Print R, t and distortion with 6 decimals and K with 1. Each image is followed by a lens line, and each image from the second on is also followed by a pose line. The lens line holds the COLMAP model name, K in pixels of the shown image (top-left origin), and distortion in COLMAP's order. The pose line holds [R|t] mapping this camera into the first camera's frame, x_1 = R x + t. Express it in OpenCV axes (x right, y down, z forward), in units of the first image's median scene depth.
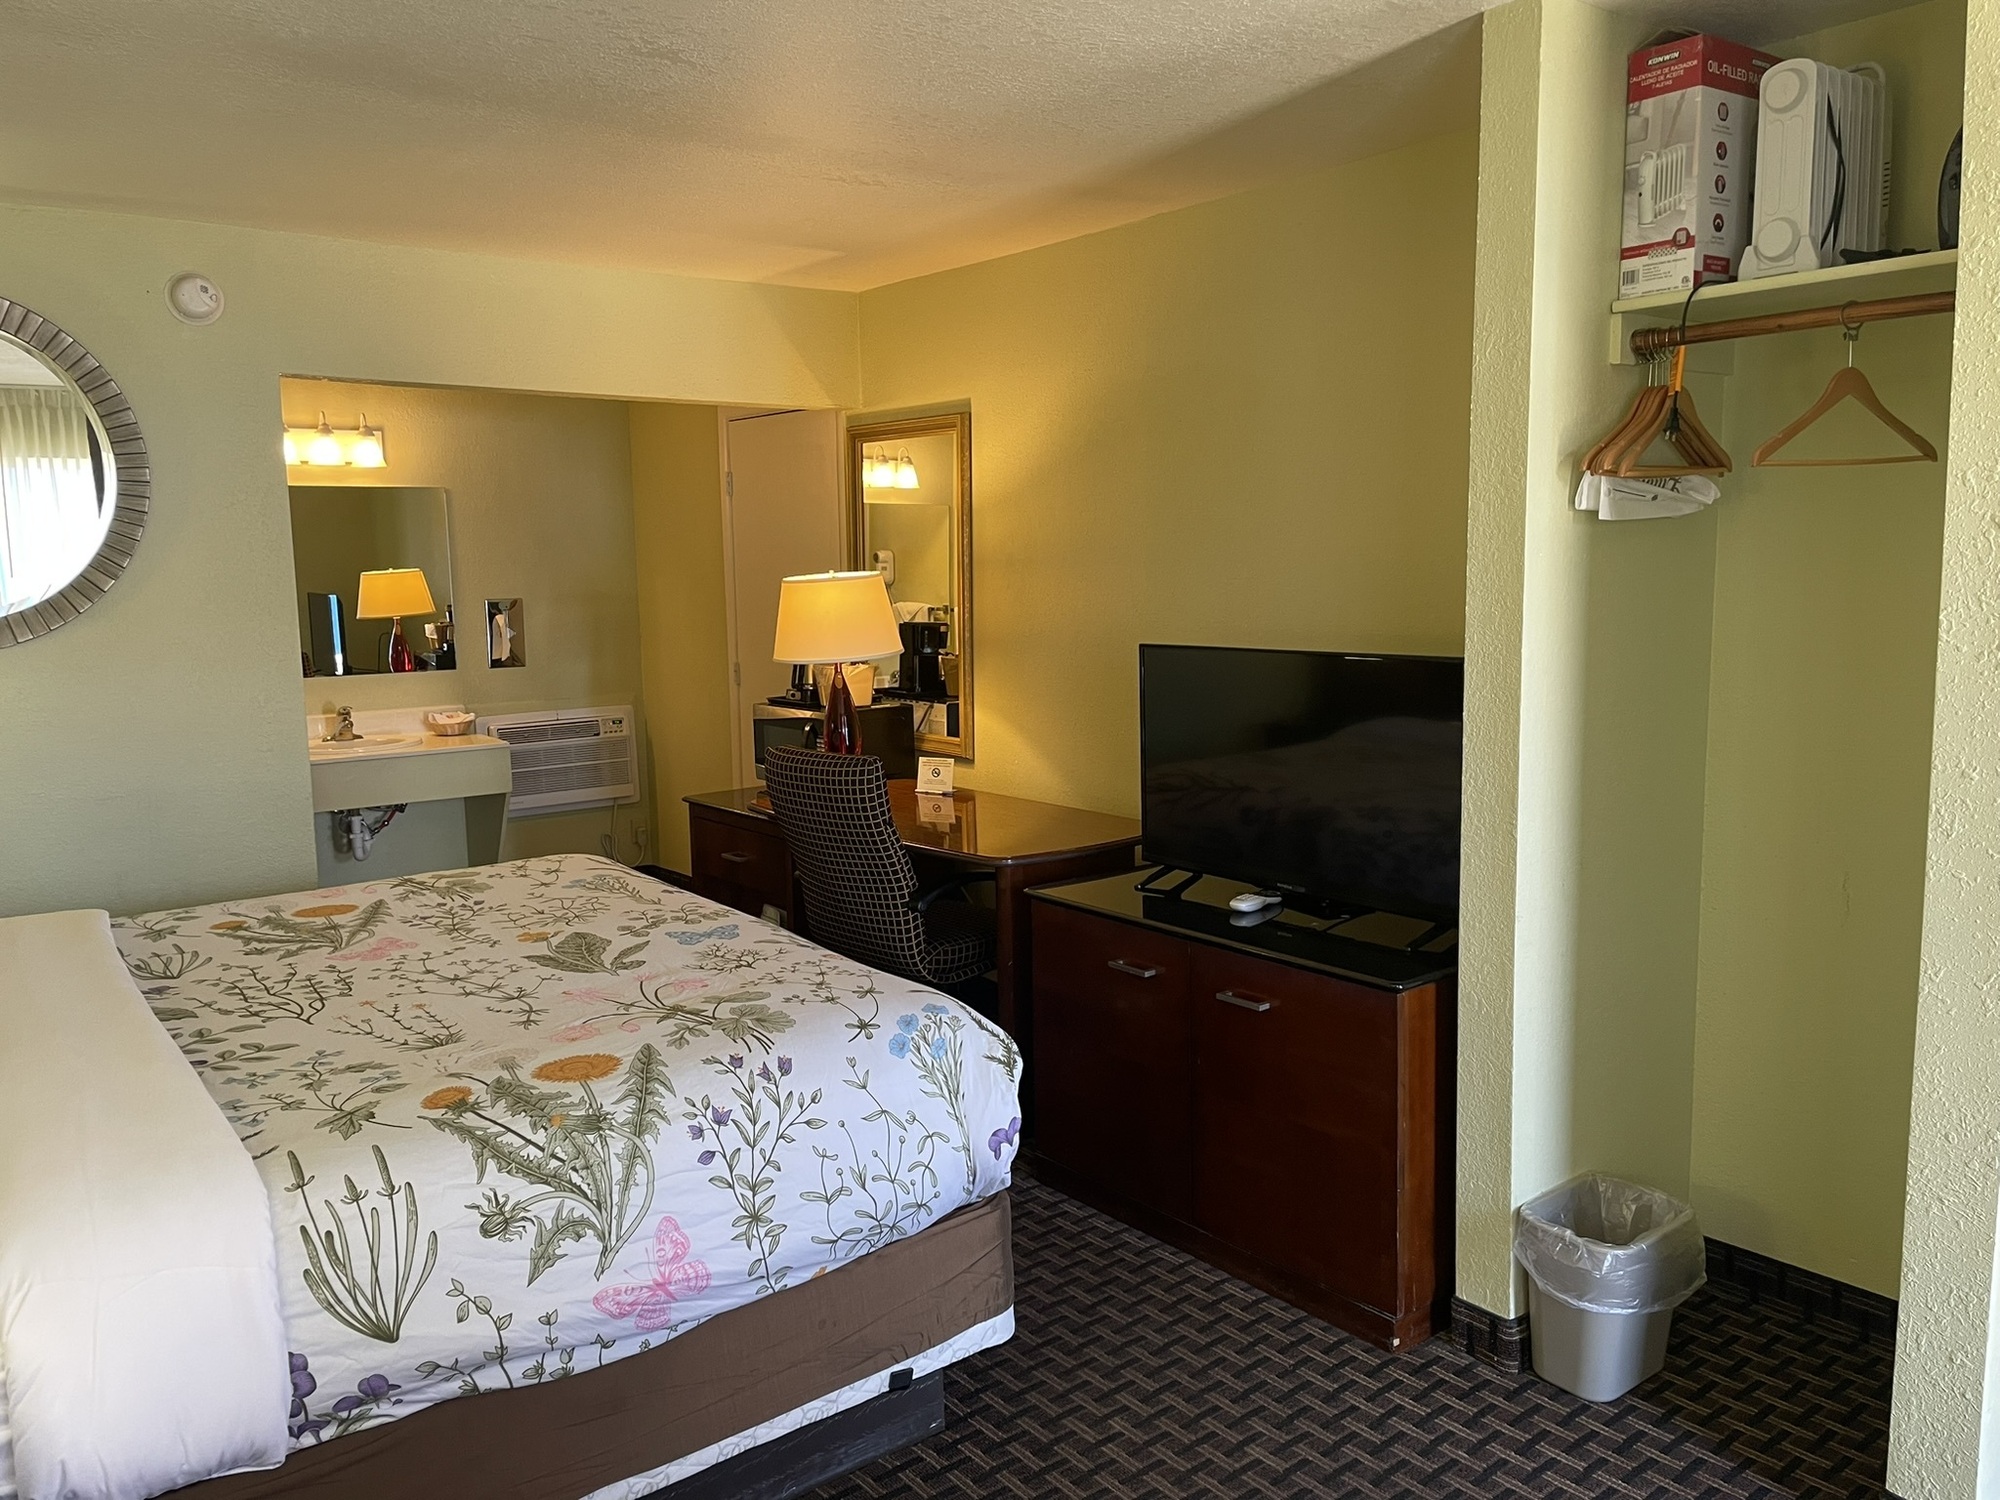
lens RADIAL K [[1537.3, 0, 1000.0], [0, 1537.3, 750.0], [0, 0, 1]] dist [0.091490, -0.114372]
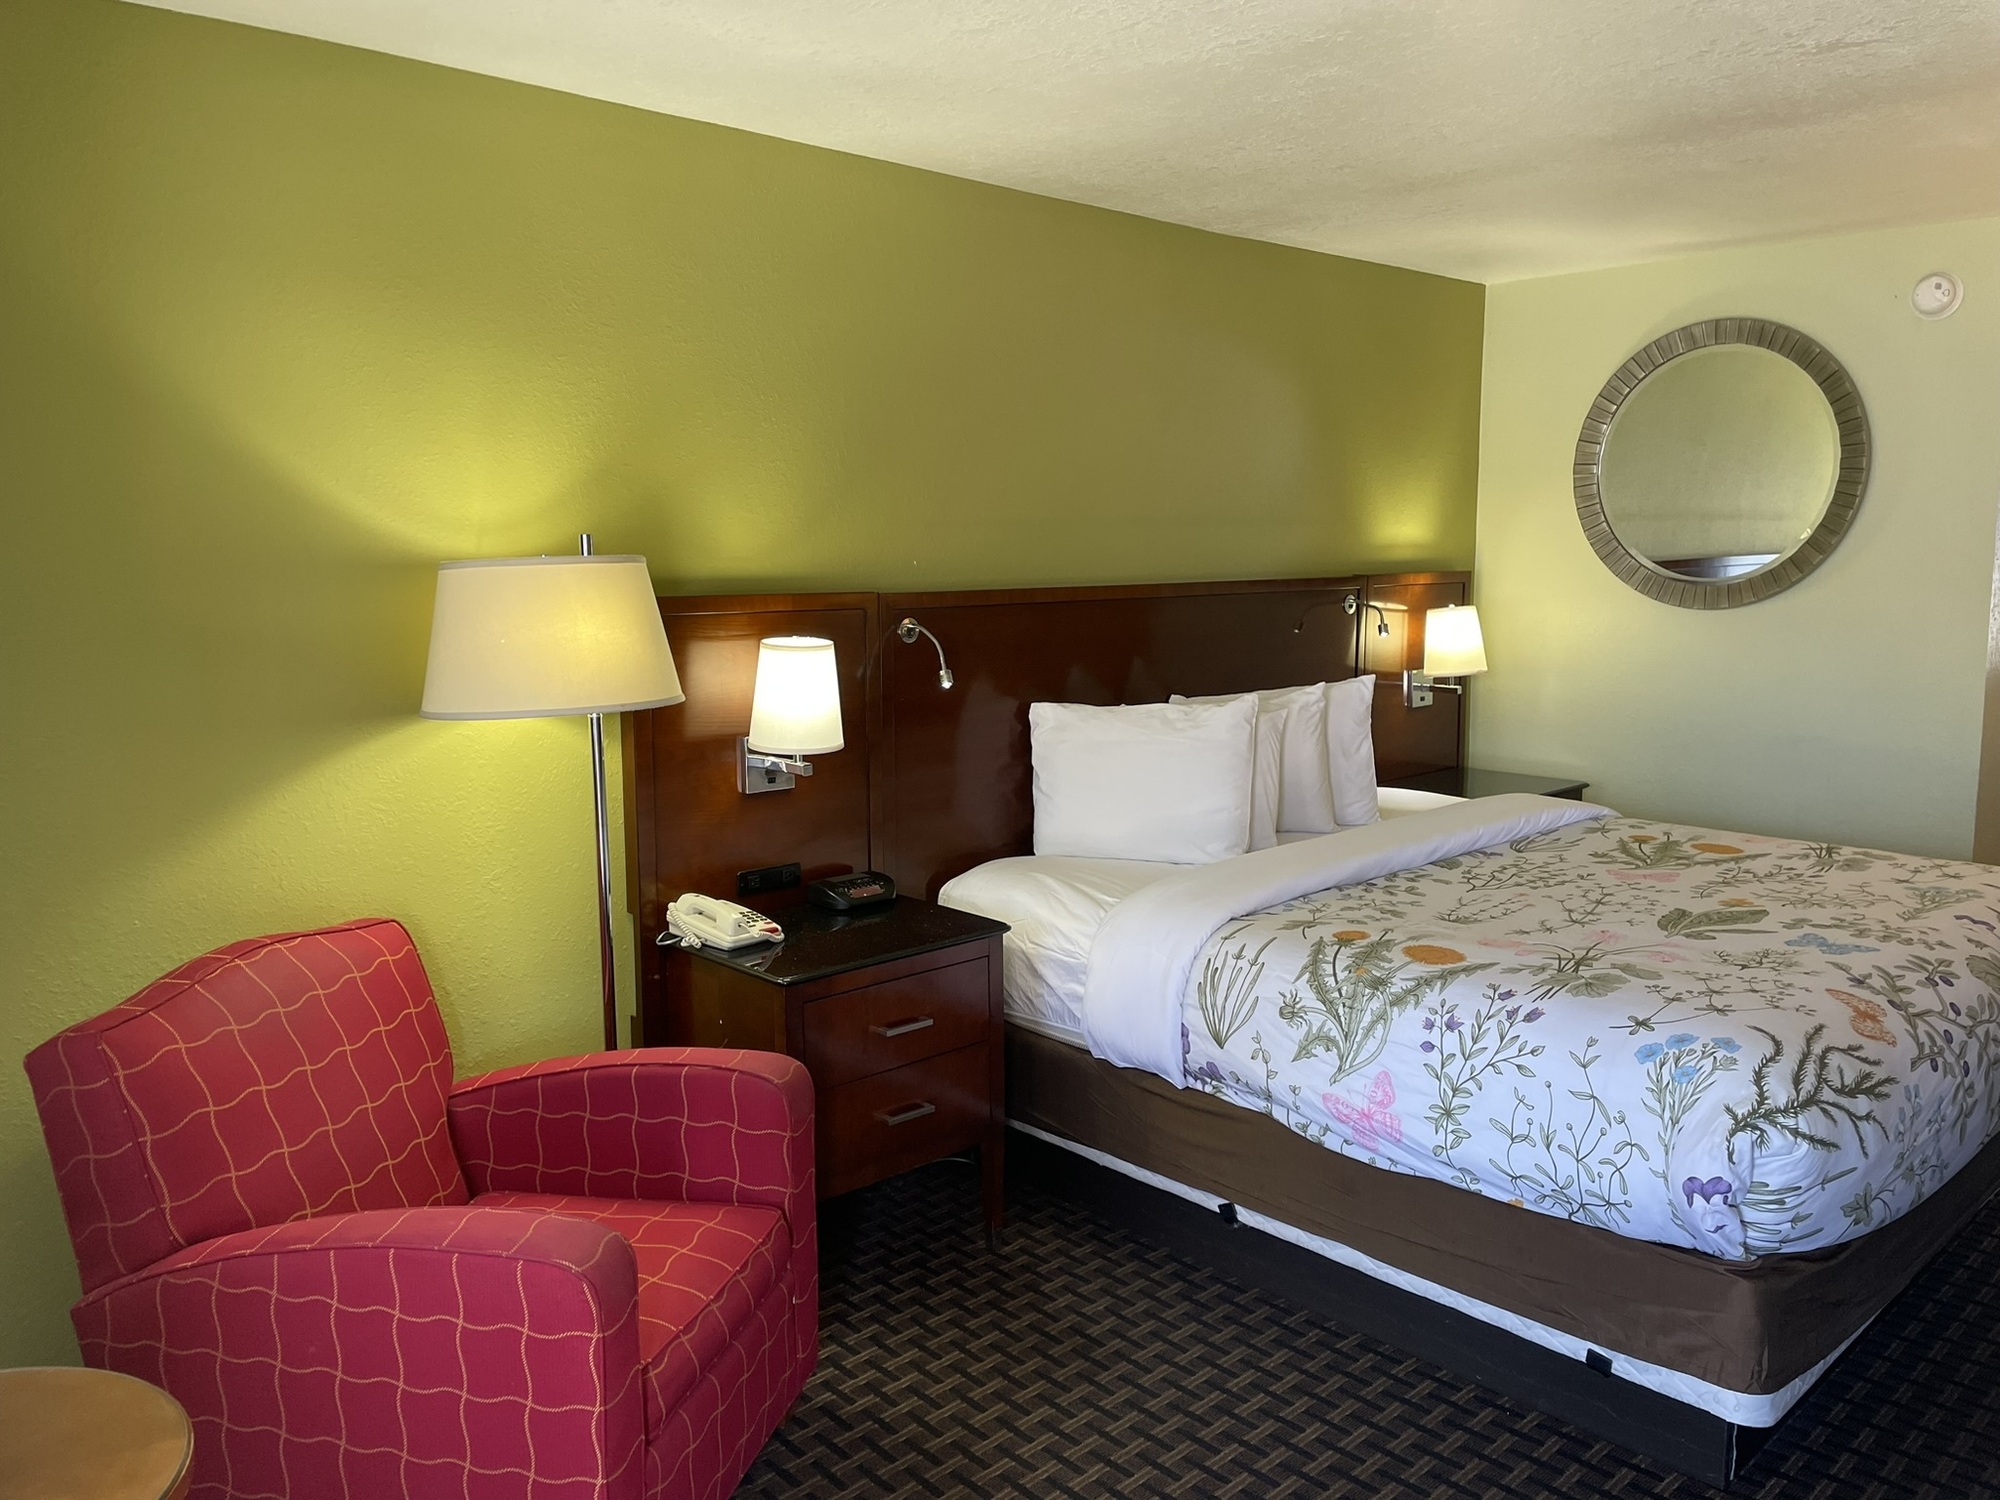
lens RADIAL K [[1537.3, 0, 1000.0], [0, 1537.3, 750.0], [0, 0, 1]] dist [0.091490, -0.114372]
pose [[0.092257, 0.161155, -0.982608, 0.951418], [-0.126640, 0.980702, 0.148952, -0.108758], [0.987649, 0.110695, 0.110885, 0.500546]]
